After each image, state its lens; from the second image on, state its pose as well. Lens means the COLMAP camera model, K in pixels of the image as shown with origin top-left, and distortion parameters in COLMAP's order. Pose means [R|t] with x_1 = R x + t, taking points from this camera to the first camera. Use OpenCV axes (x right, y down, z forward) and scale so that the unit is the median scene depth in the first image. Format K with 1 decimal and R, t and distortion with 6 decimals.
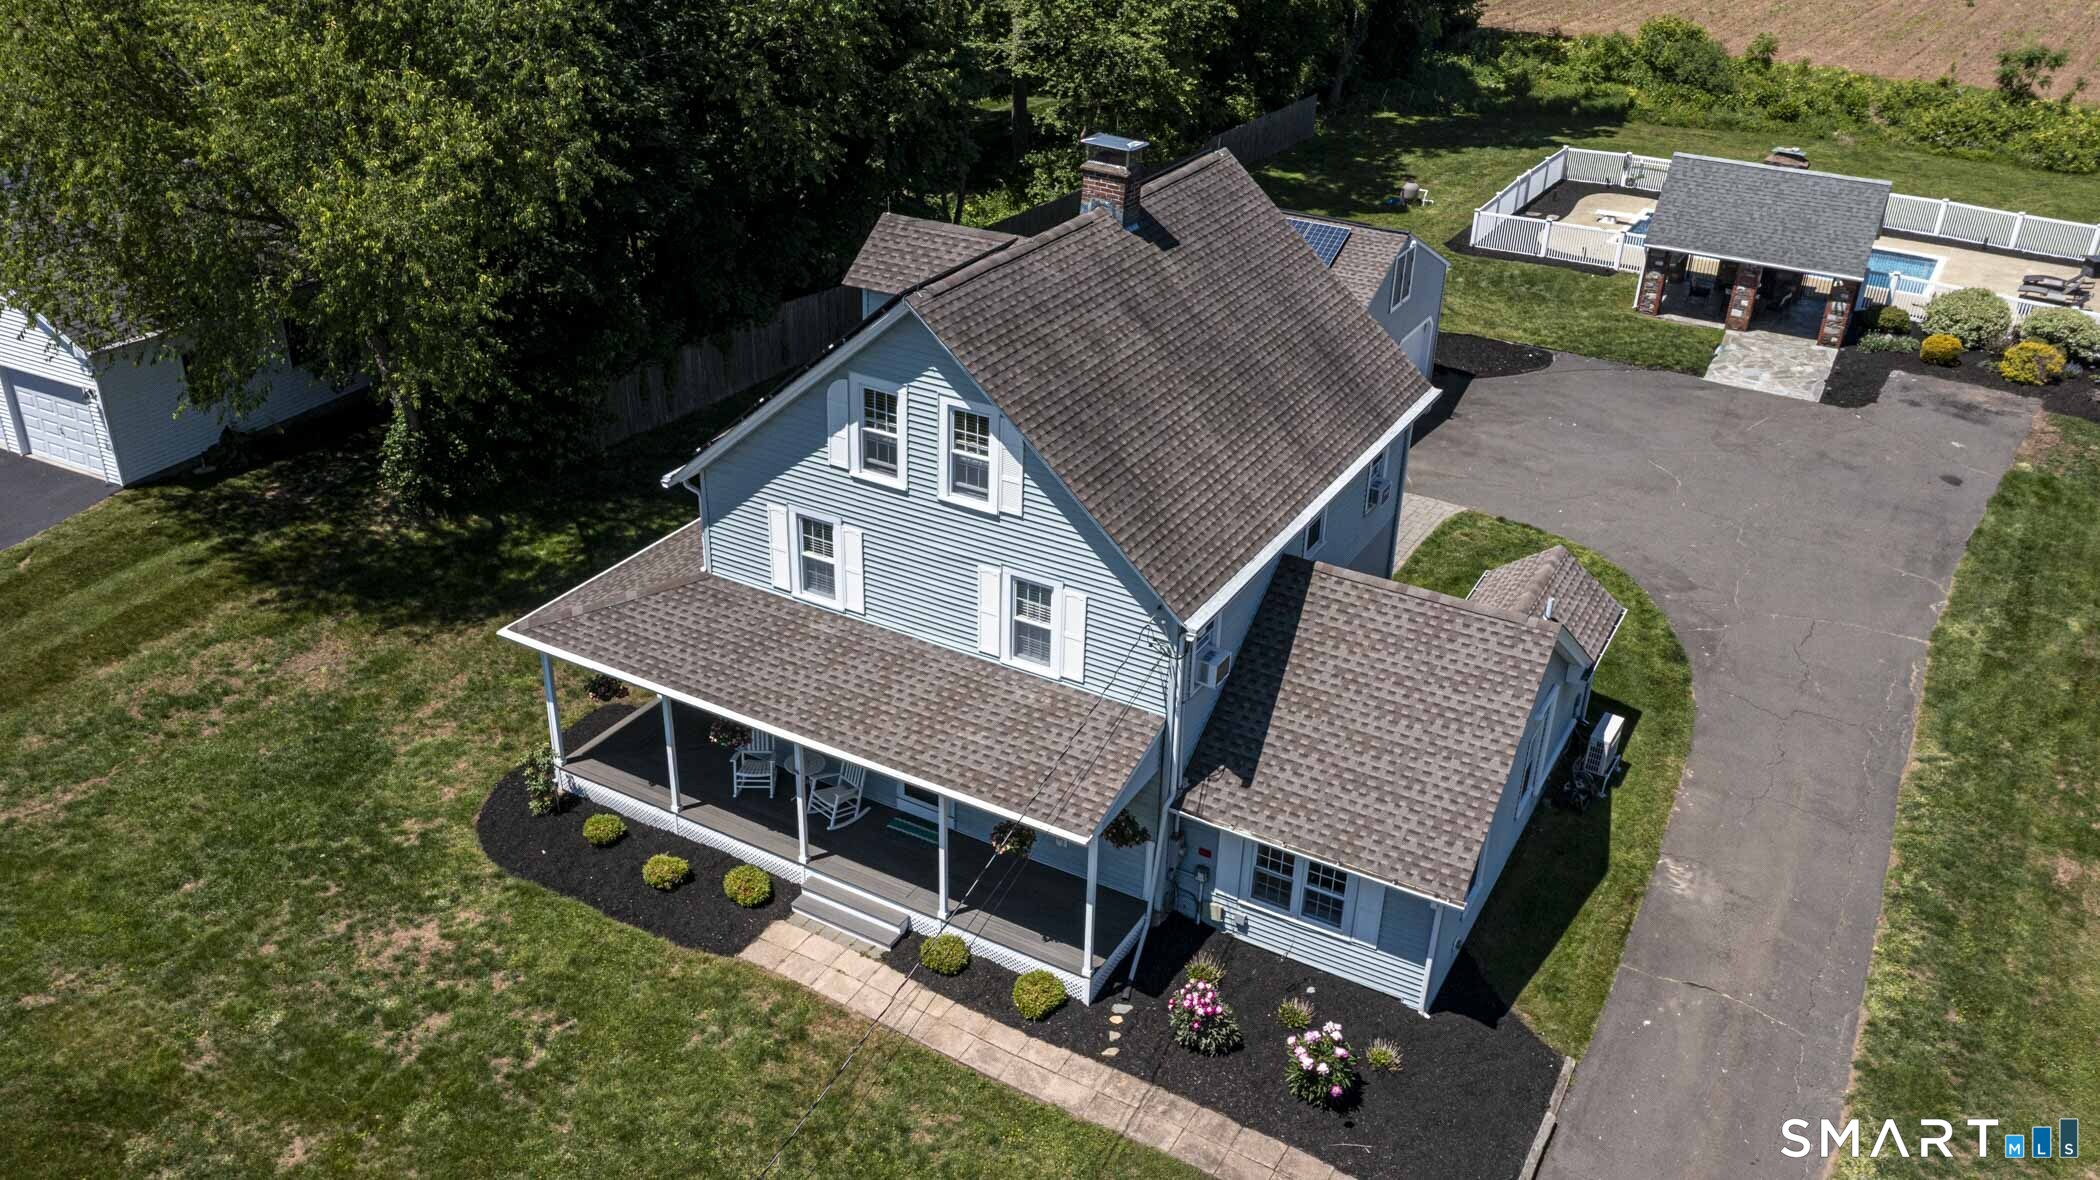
lens RADIAL K [[1705.8, 0, 1050.0], [0, 1705.8, 590.0], [0, 0, 1]] dist [0.005989, 0.002173]
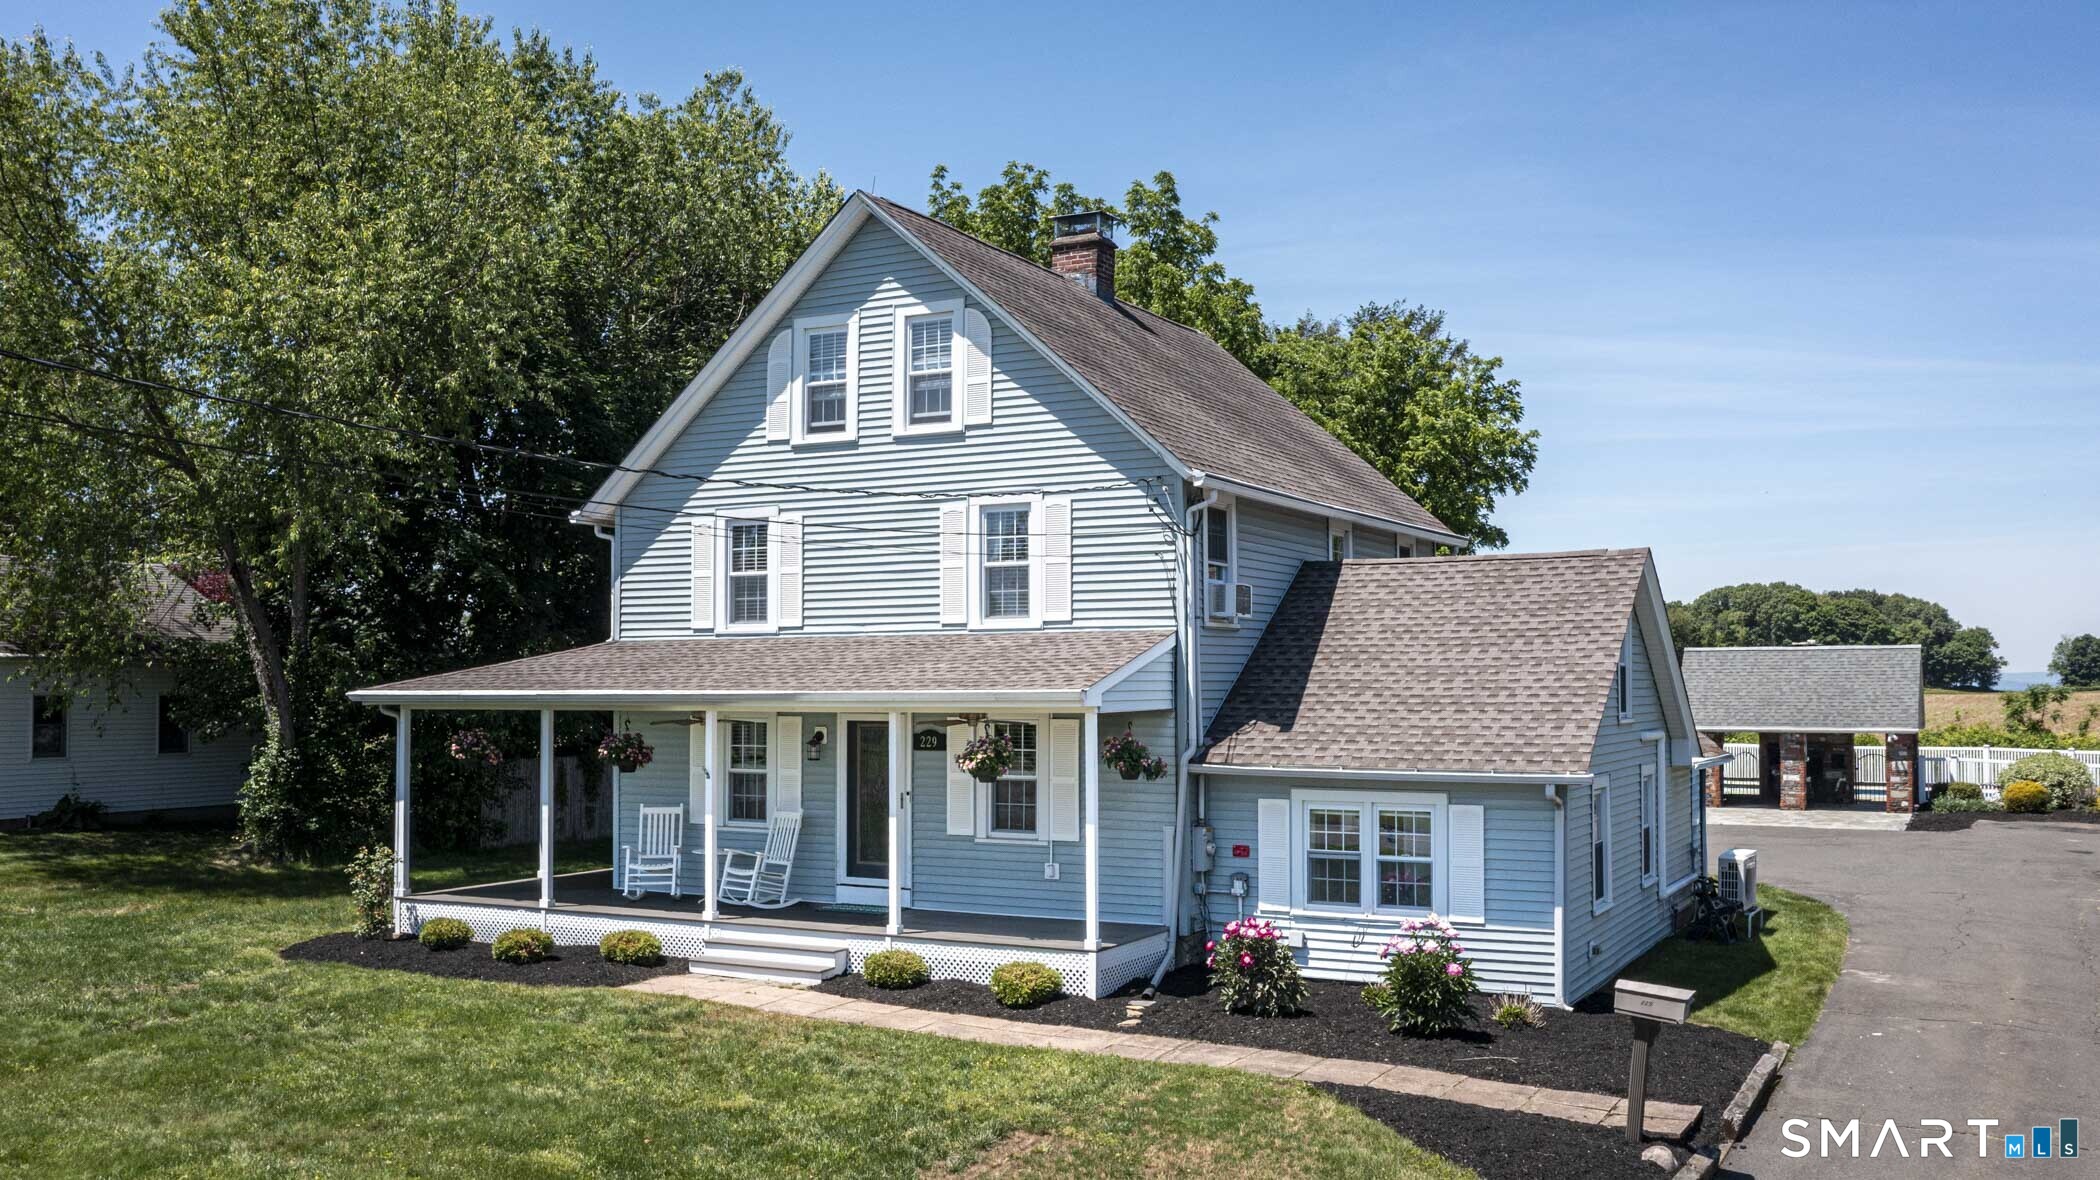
lens RADIAL K [[1827.3, 0, 1050.0], [0, 1827.3, 590.0], [0, 0, 1]] dist [0.007348, -0.003850]
pose [[0.999463, -0.026894, 0.018714, -0.005919], [0.032656, 0.864142, -0.502188, 0.446790], [-0.002666, 0.502529, 0.864556, 0.234109]]
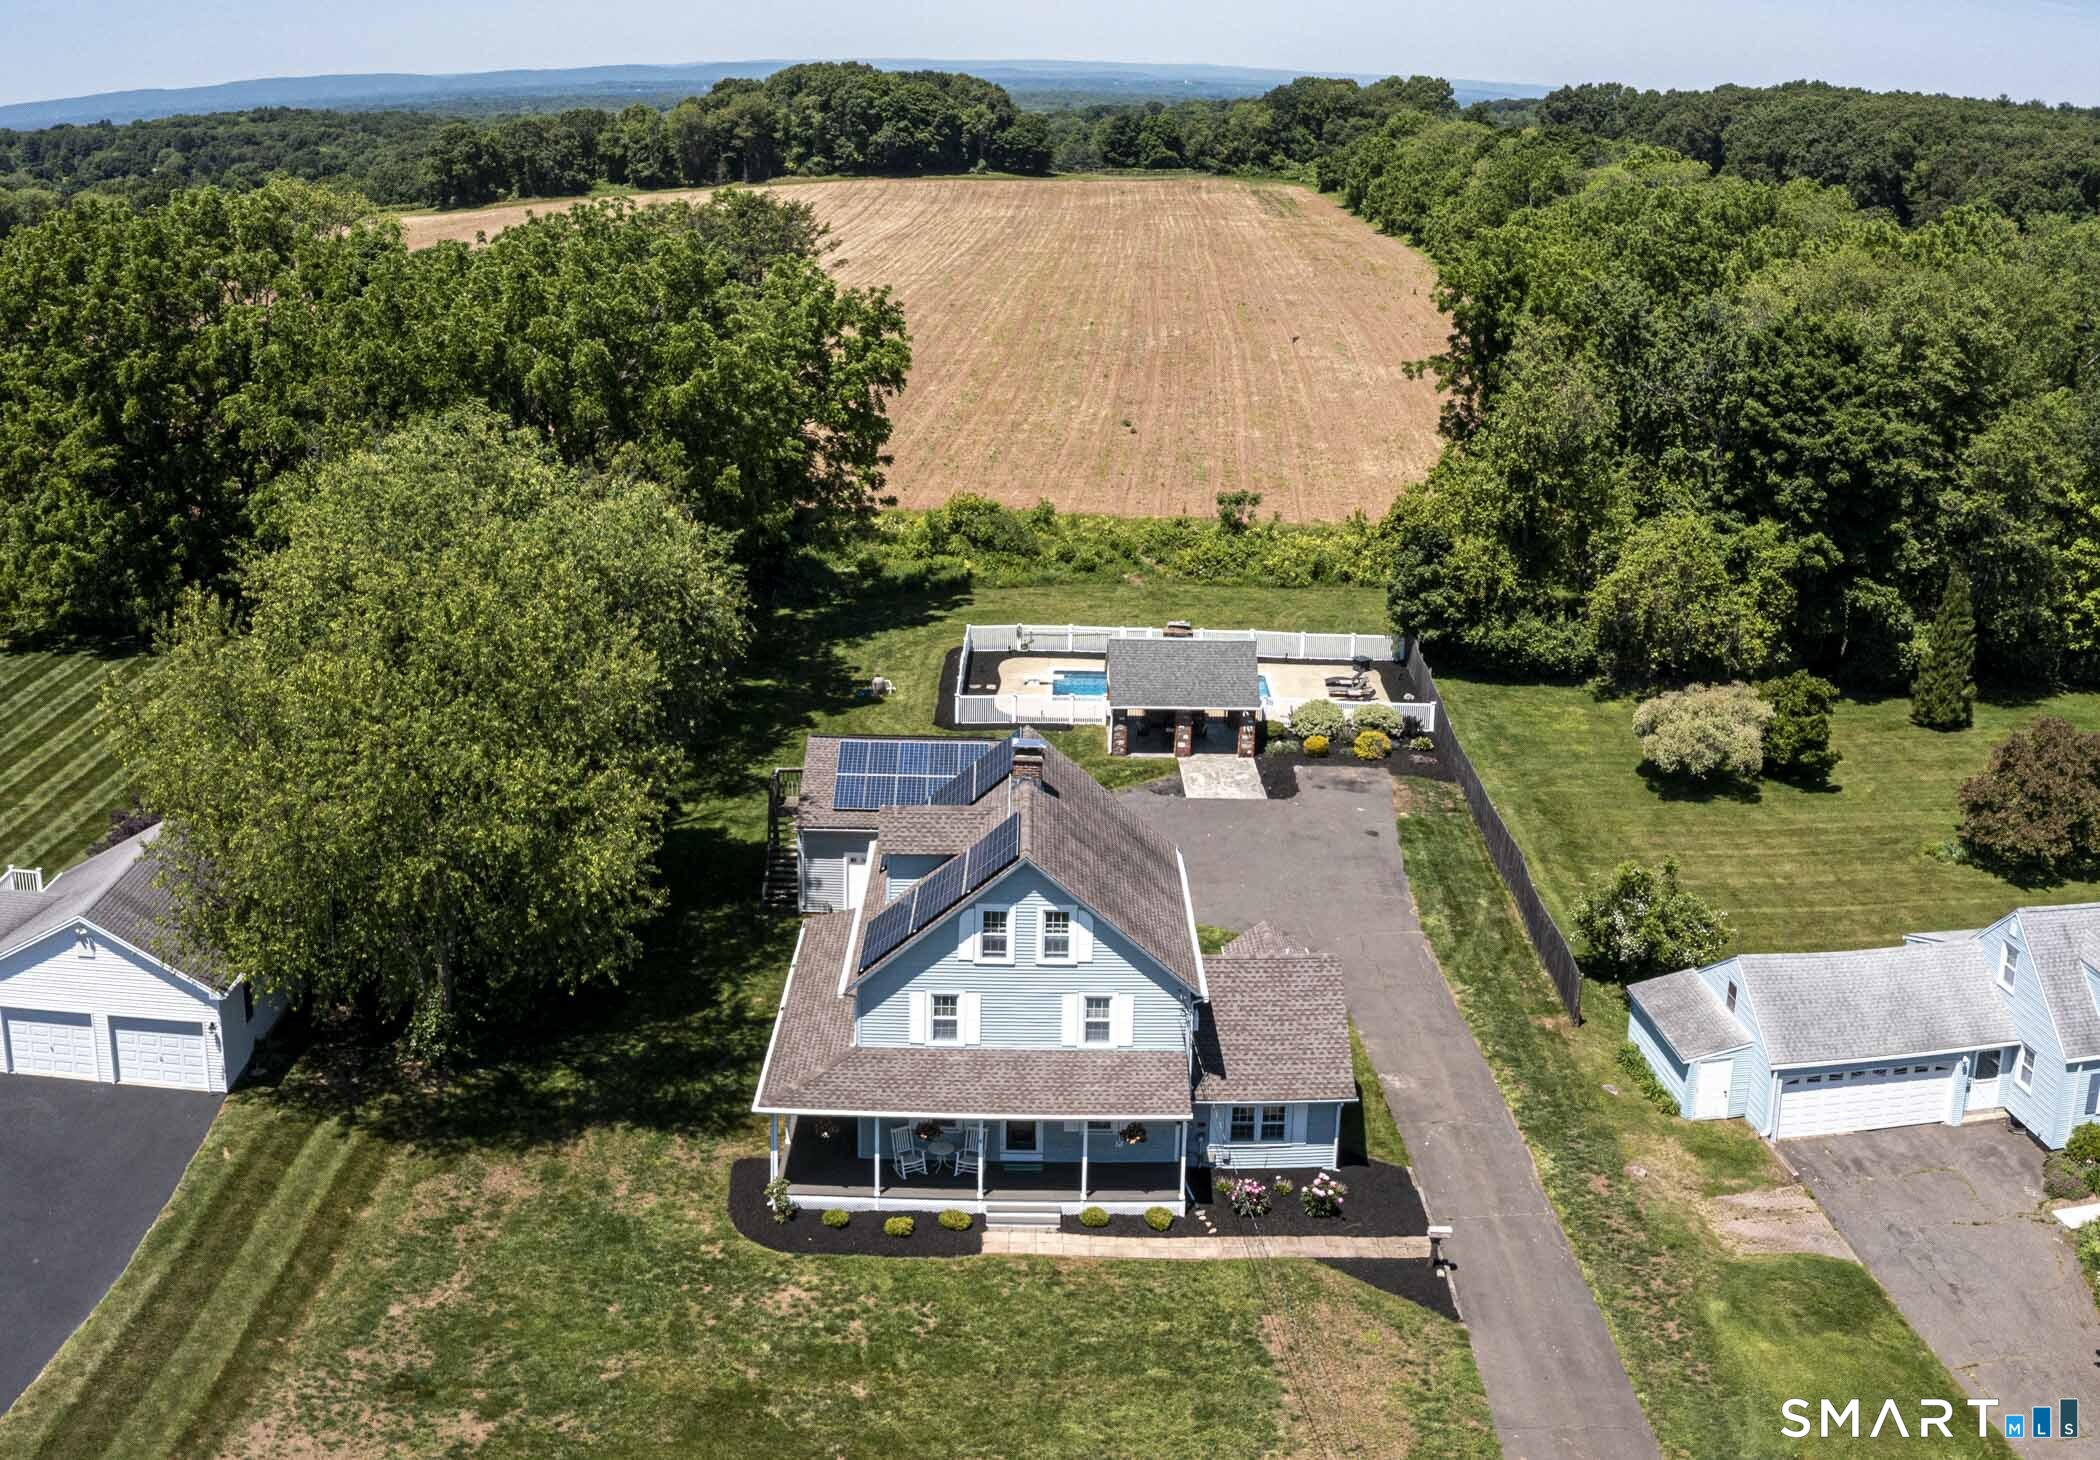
lens RADIAL K [[2057.0, 0, 1046.0], [0, 2057.0, 545.1], [0, 0, 1]] dist [-0.385142, 0.603445]
pose [[0.872799, -0.125421, 0.471690, -0.922259], [0.238669, 0.952667, -0.188313, -0.064826], [-0.425746, 0.276938, 0.861421, -0.851441]]
